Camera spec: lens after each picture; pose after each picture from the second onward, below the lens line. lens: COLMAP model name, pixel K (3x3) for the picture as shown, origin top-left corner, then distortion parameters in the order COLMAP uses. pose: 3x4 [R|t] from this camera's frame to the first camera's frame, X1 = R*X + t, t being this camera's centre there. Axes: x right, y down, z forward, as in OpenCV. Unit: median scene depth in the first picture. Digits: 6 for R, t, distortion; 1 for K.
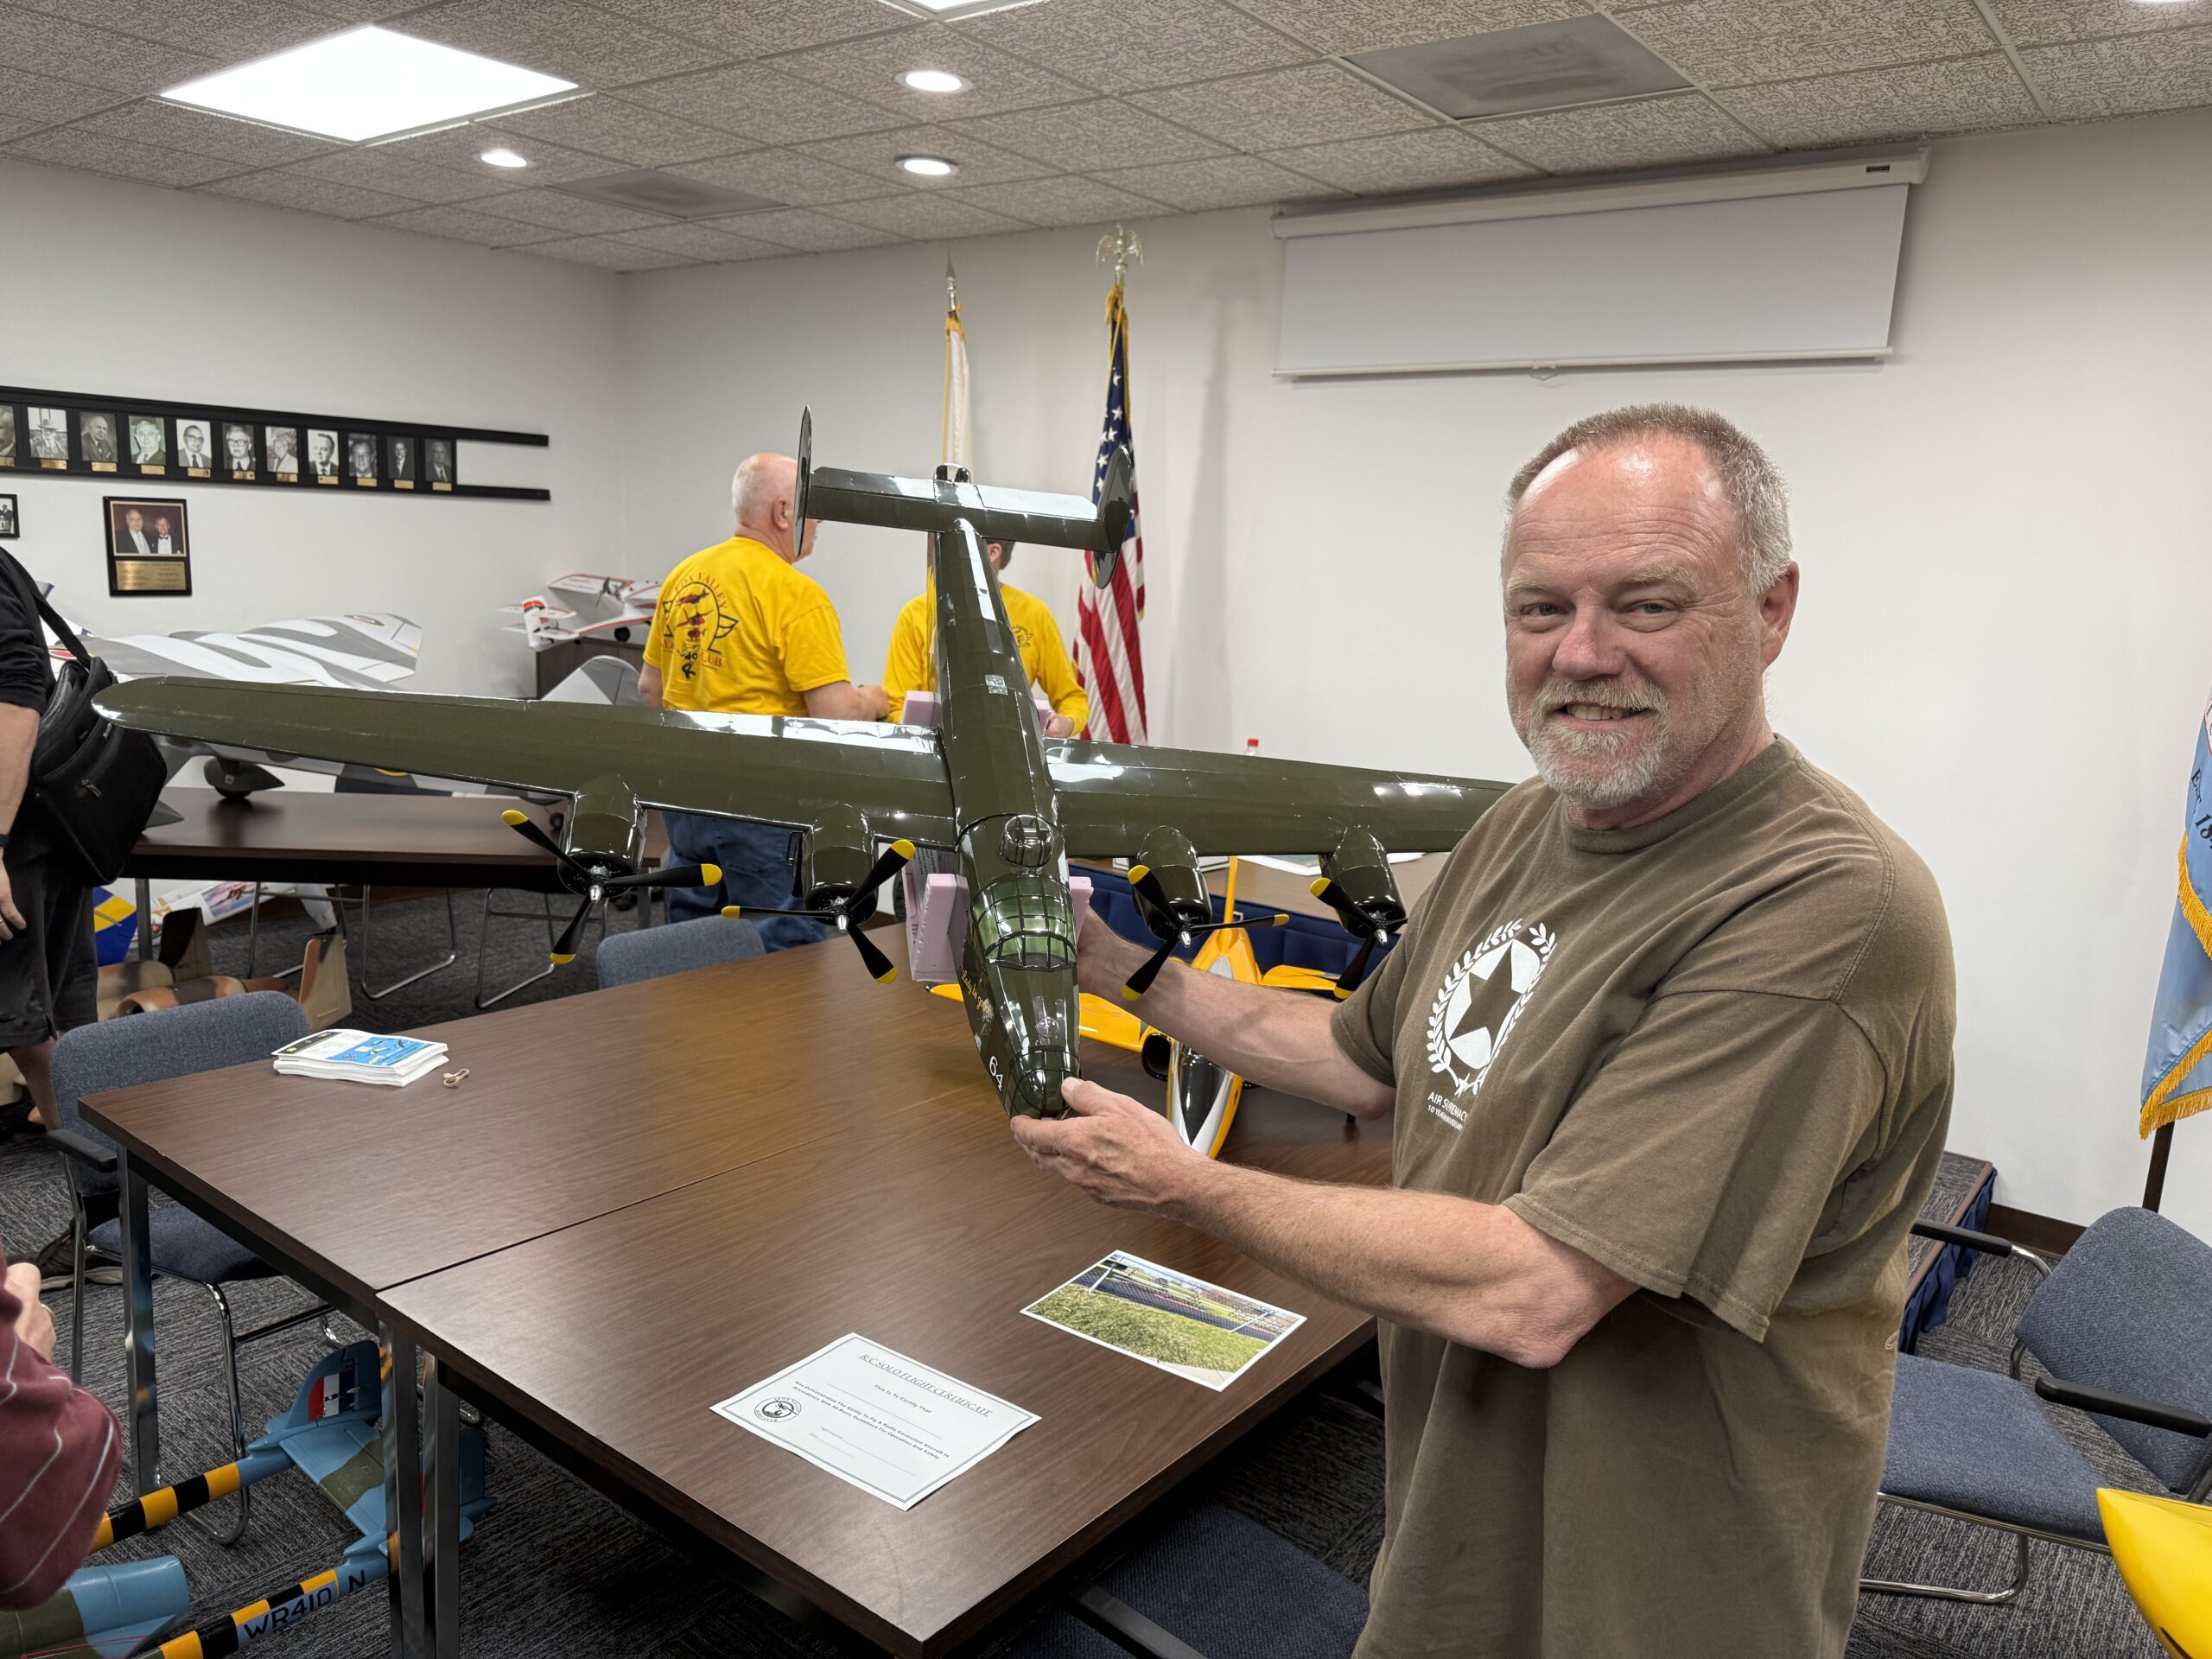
lens RADIAL K [[1581.9, 0, 1087.1], [0, 1581.9, 845.7], [0, 0, 1]] dist [0.005763, -0.010168]
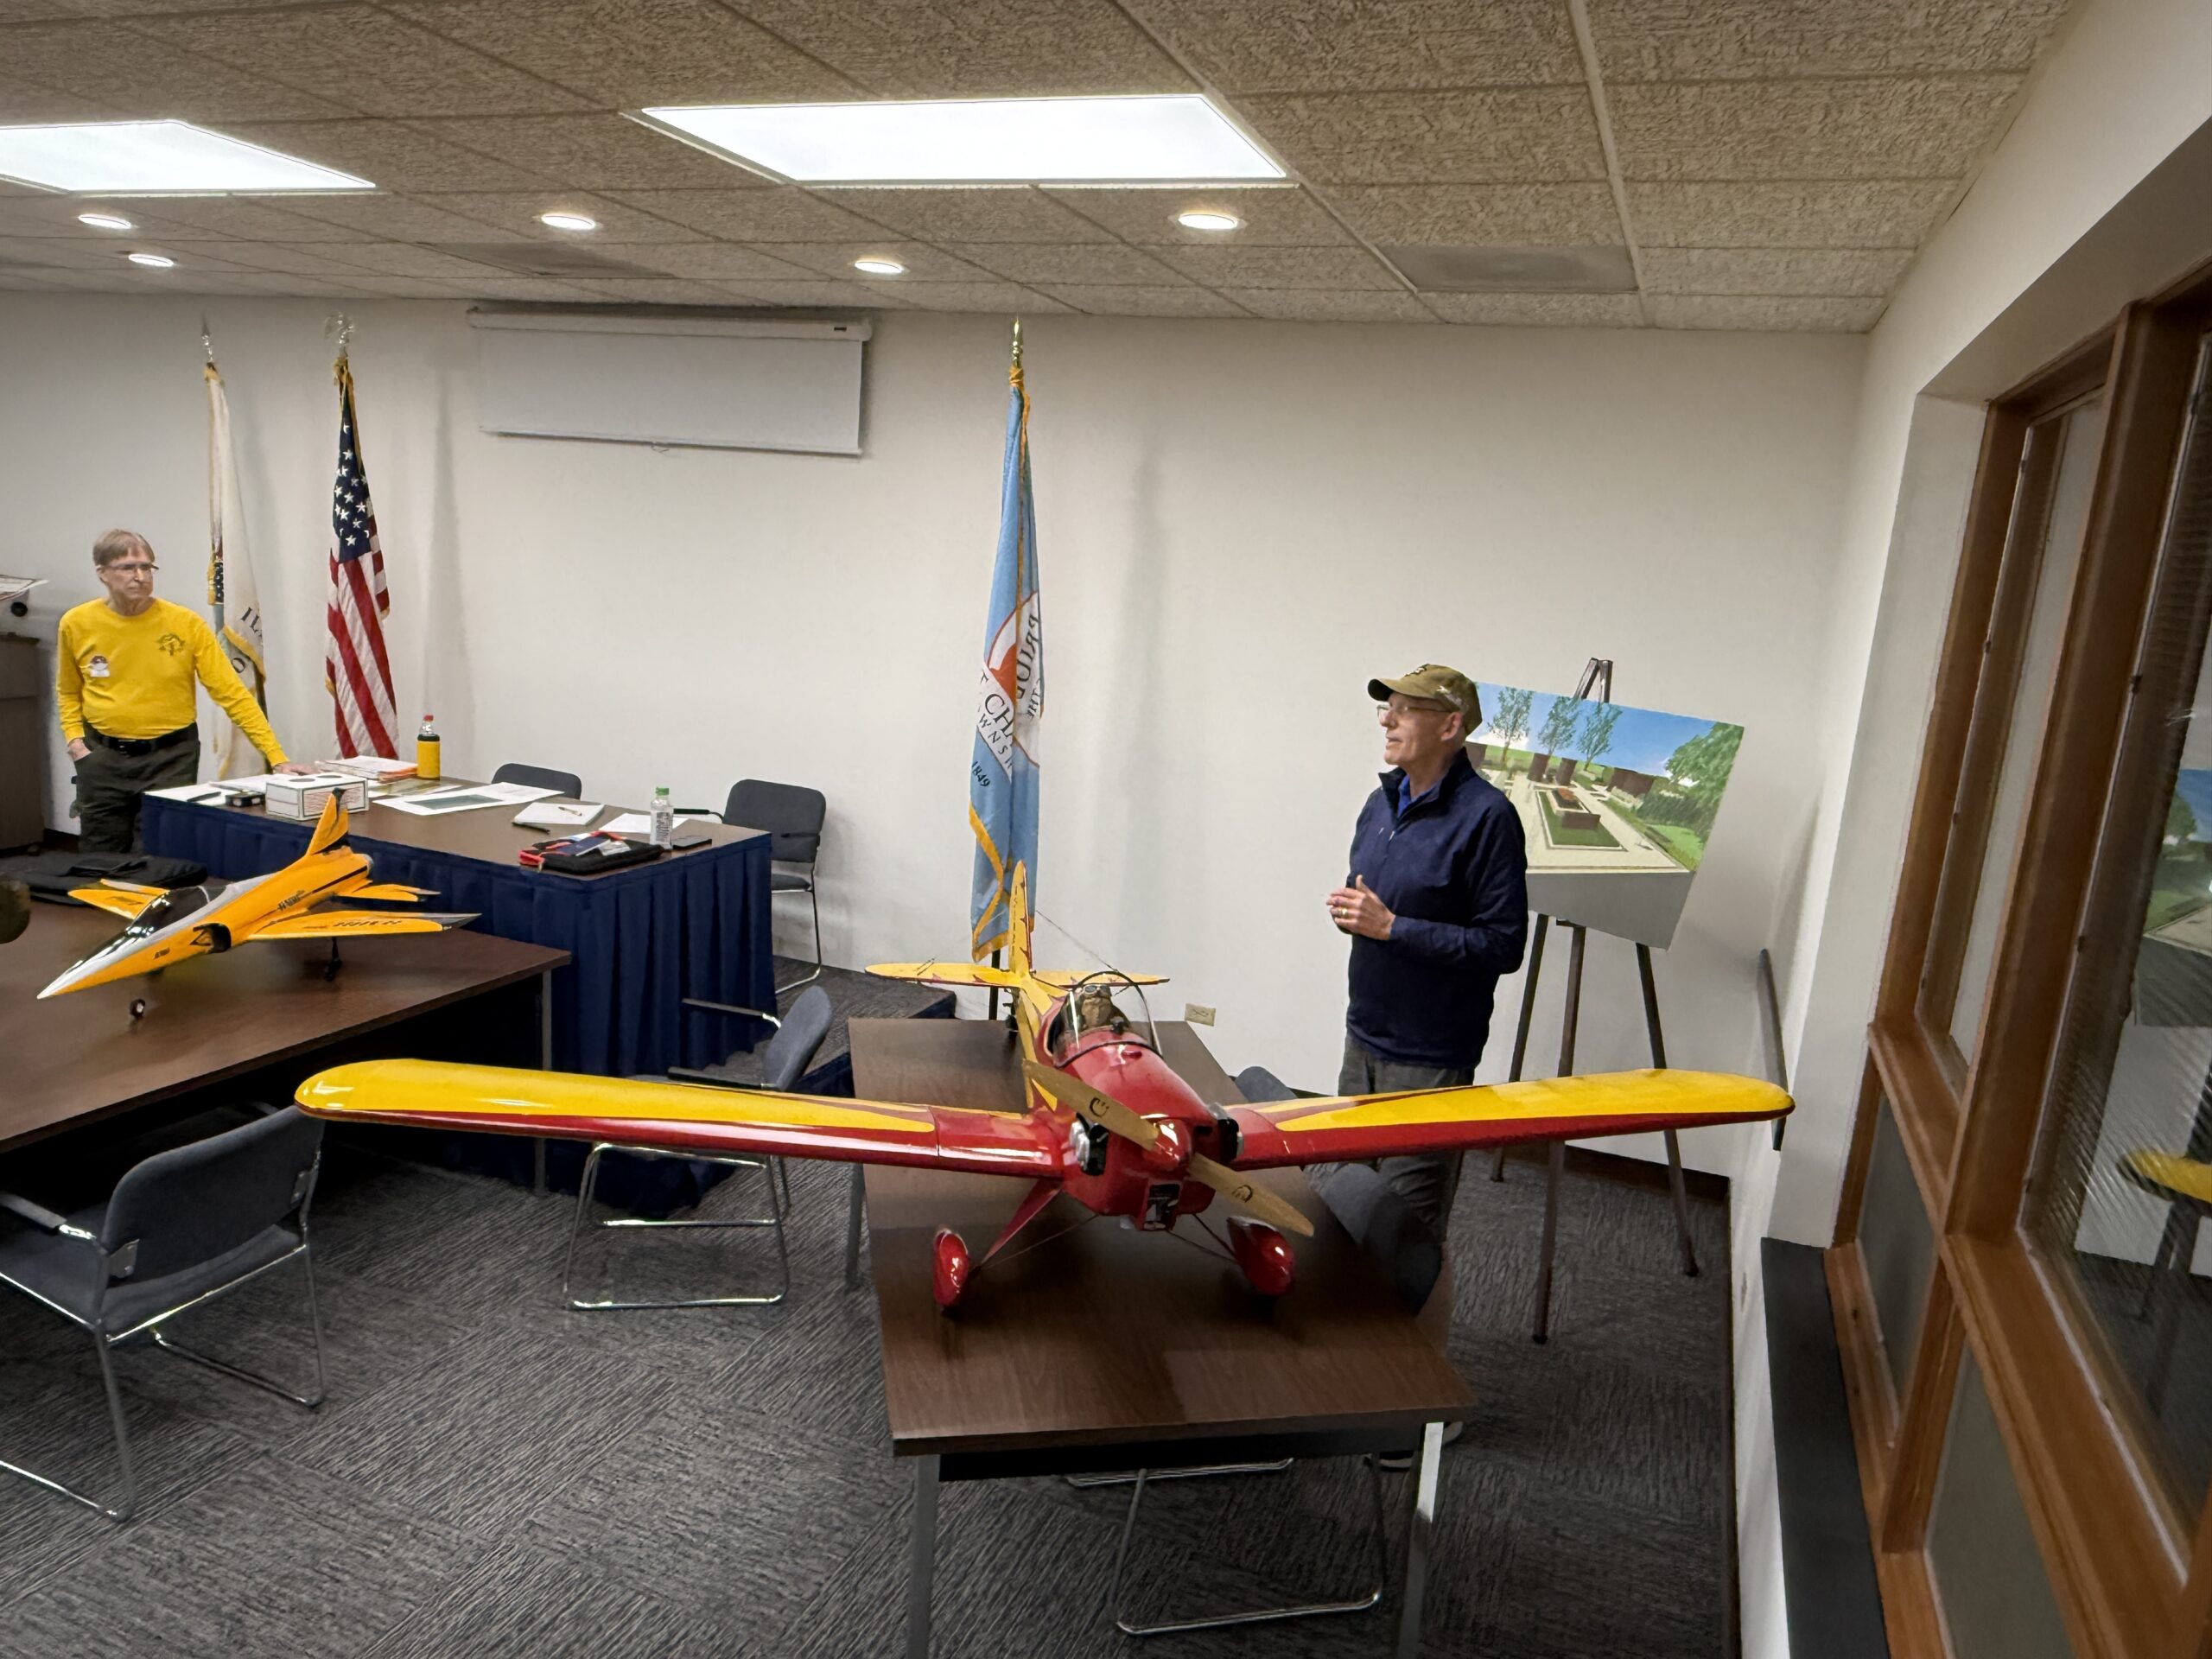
lens RADIAL K [[1514.1, 0, 1107.5], [0, 1514.1, 848.1], [0, 0, 1]] dist [-0.002607, 0.005146]
pose [[0.958218, -0.037127, 0.283620, 0.318966], [0.026151, 0.998759, 0.042391, 0.006870], [-0.284842, -0.033203, 0.957999, -0.452272]]
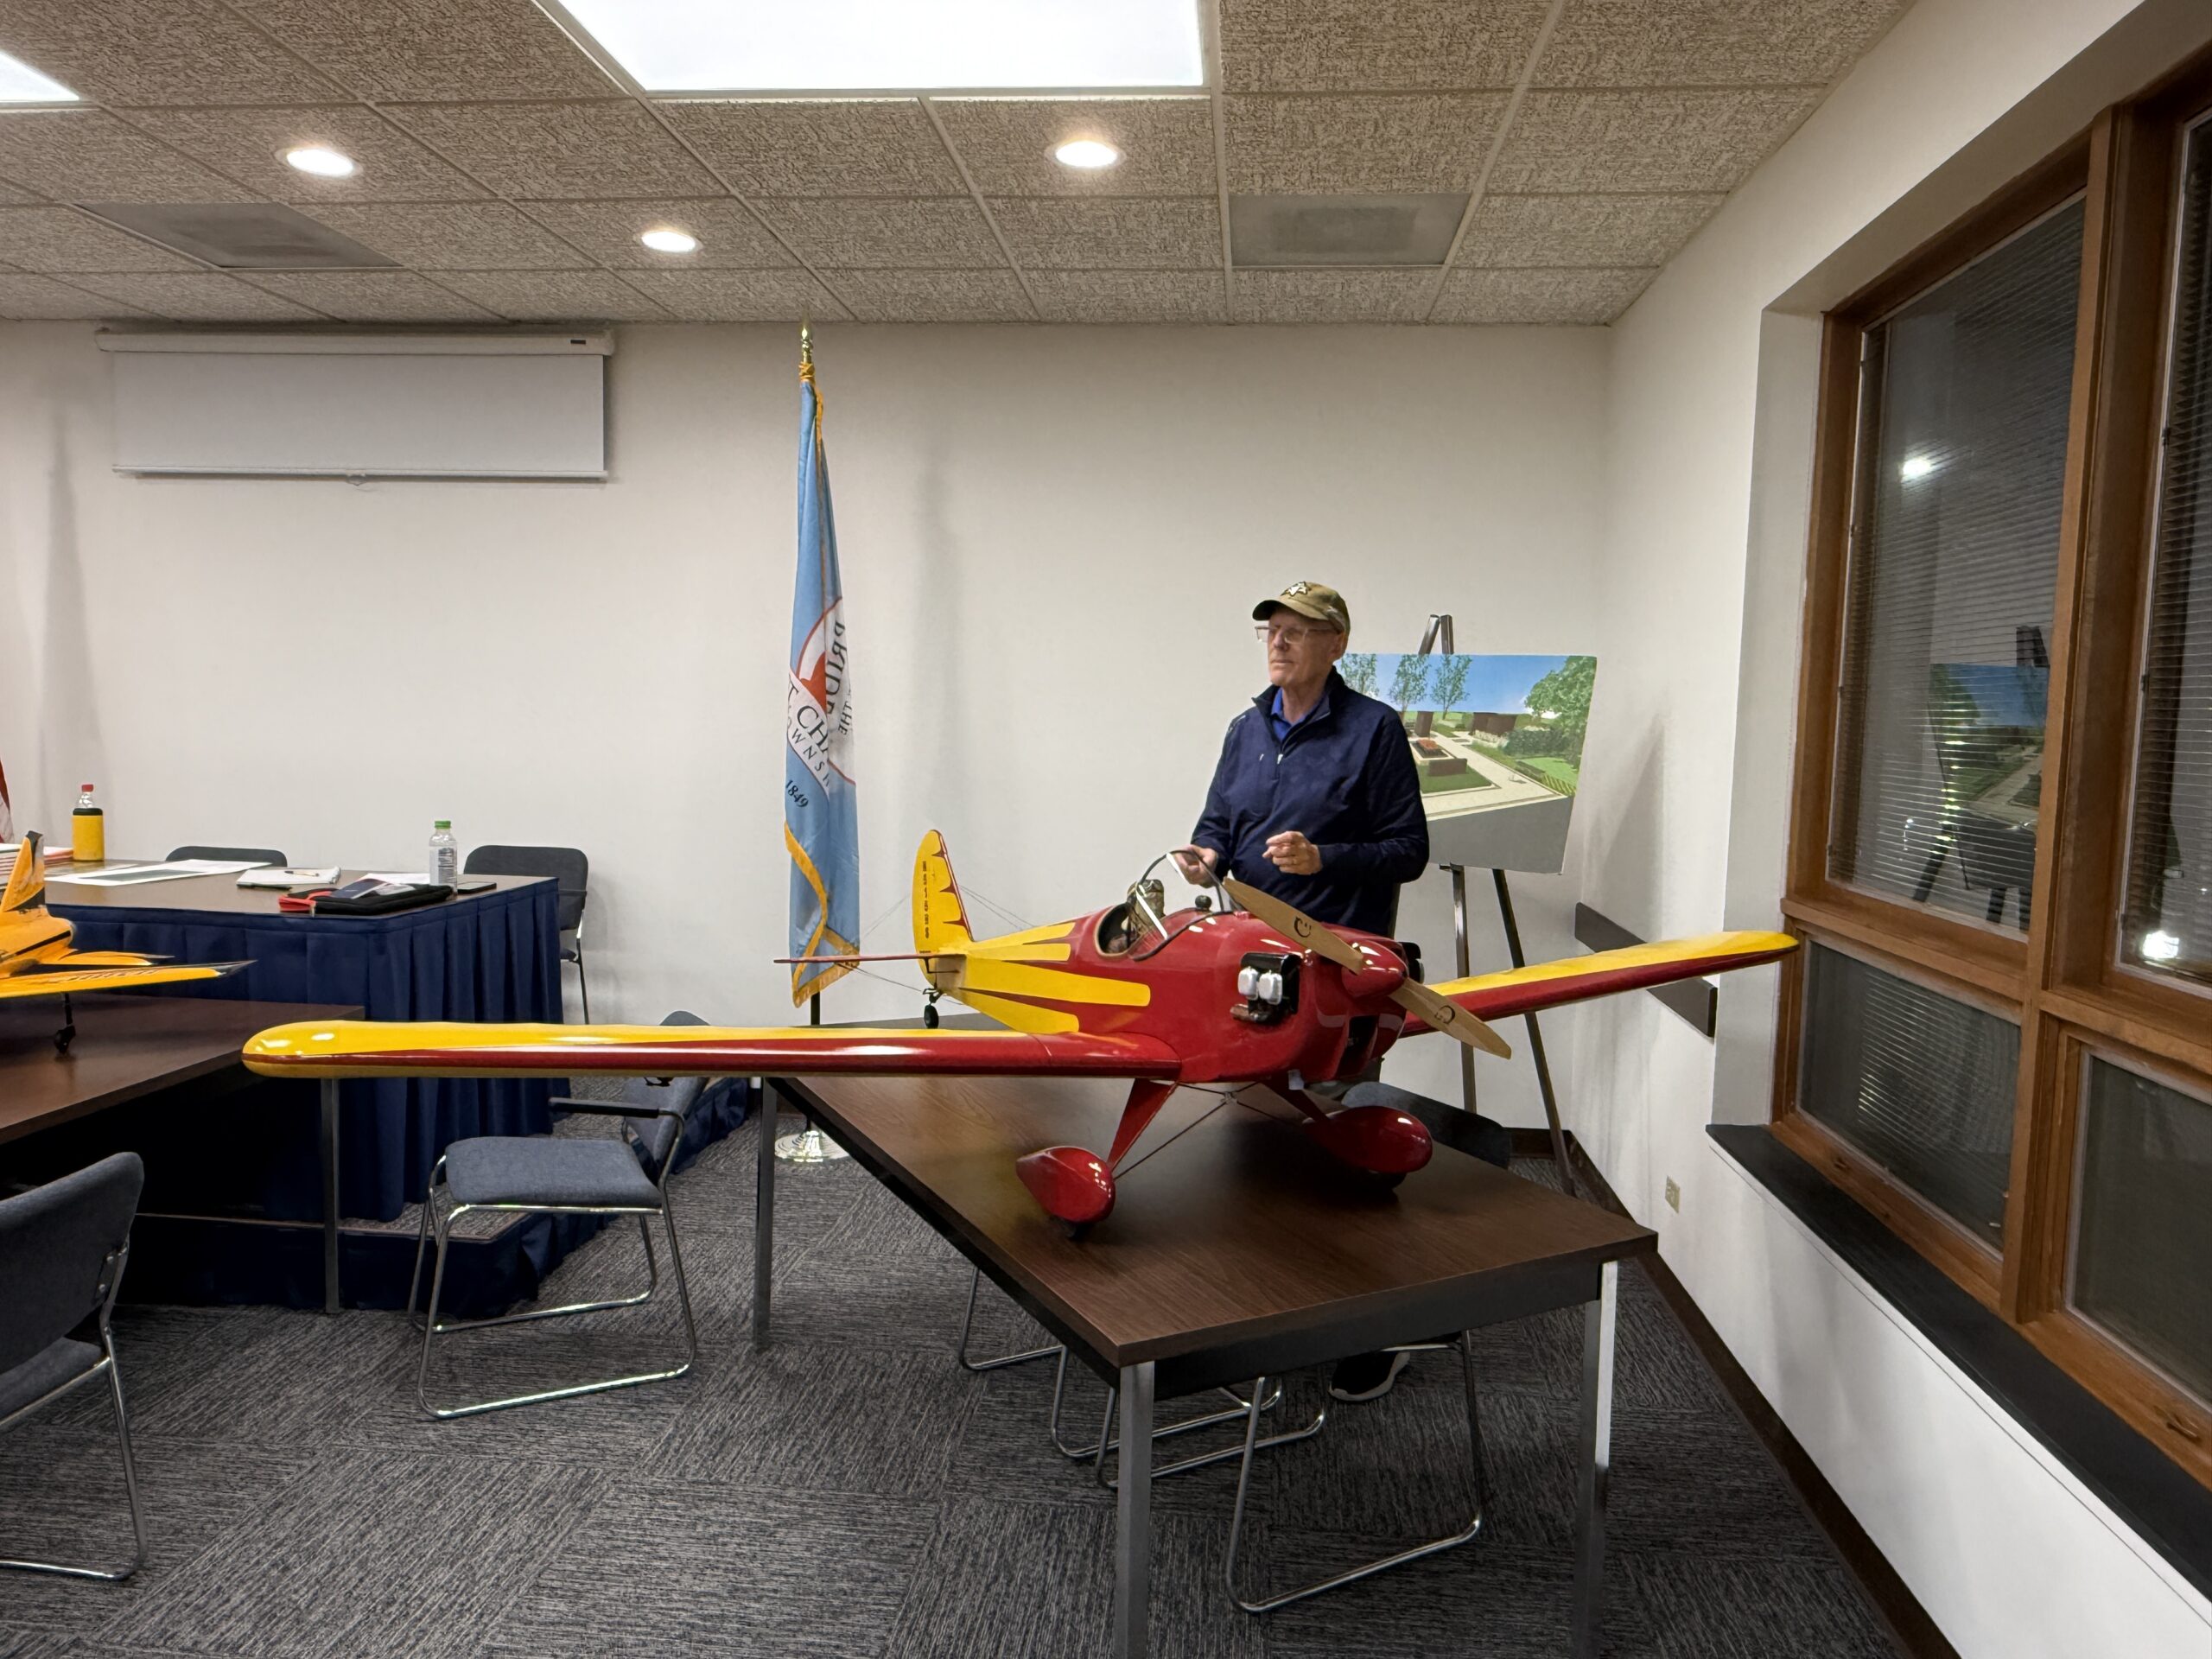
lens RADIAL K [[1514.1, 0, 1107.5], [0, 1514.1, 848.1], [0, 0, 1]] dist [-0.002607, 0.005146]
pose [[0.840985, -0.077848, 0.535428, 0.148894], [0.116880, 0.992368, -0.039295, 0.113514], [-0.528283, 0.095628, 0.843666, -0.308310]]
